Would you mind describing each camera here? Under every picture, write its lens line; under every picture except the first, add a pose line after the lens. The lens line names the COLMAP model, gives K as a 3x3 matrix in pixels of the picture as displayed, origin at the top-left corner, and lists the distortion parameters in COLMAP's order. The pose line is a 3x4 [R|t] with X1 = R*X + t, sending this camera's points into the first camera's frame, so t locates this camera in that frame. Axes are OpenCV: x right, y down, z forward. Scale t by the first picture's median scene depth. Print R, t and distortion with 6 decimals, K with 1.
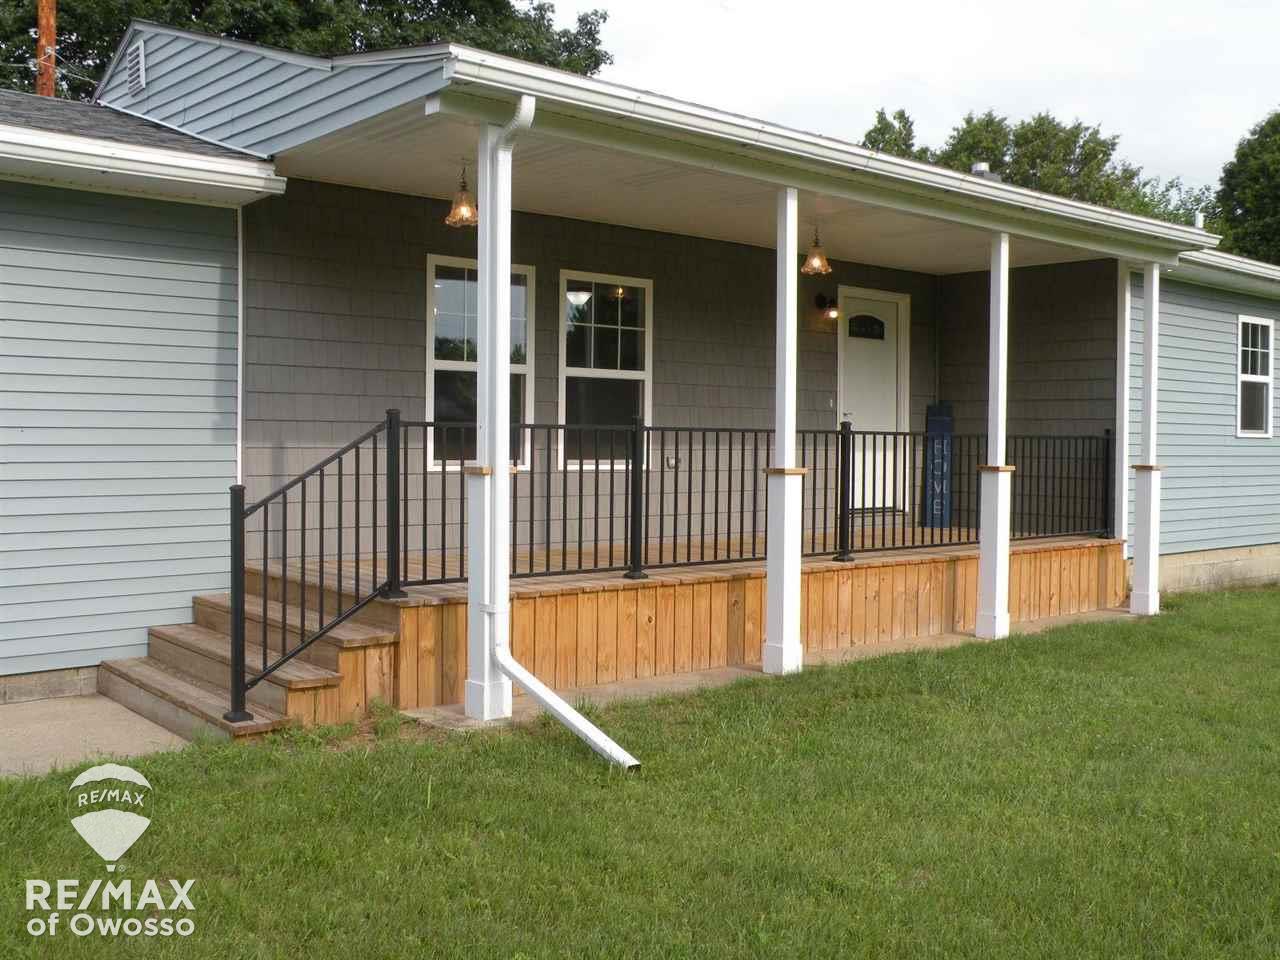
lens RADIAL K [[1220.8, 0, 640.0], [0, 1220.8, 480.0], [0, 0, 1]] dist [-0.000456, 0.000538]
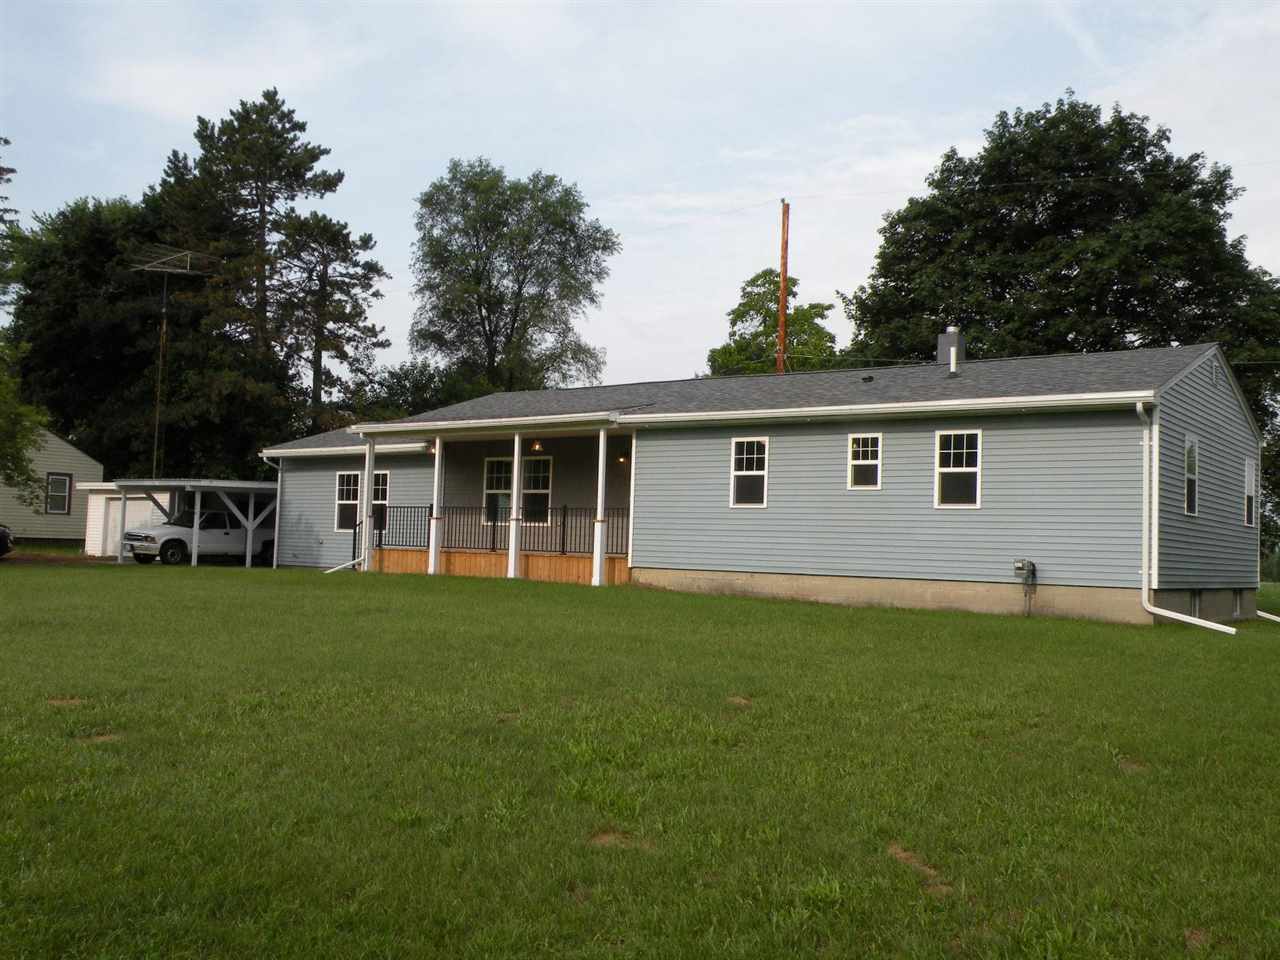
lens RADIAL K [[1220.8, 0, 640.0], [0, 1220.8, 480.0], [0, 0, 1]] dist [-0.000456, 0.000538]
pose [[0.235453, -0.054646, -0.970348, 2.439376], [-0.048477, 0.996515, -0.067883, 0.057314], [0.970676, 0.063023, 0.231984, 0.522591]]
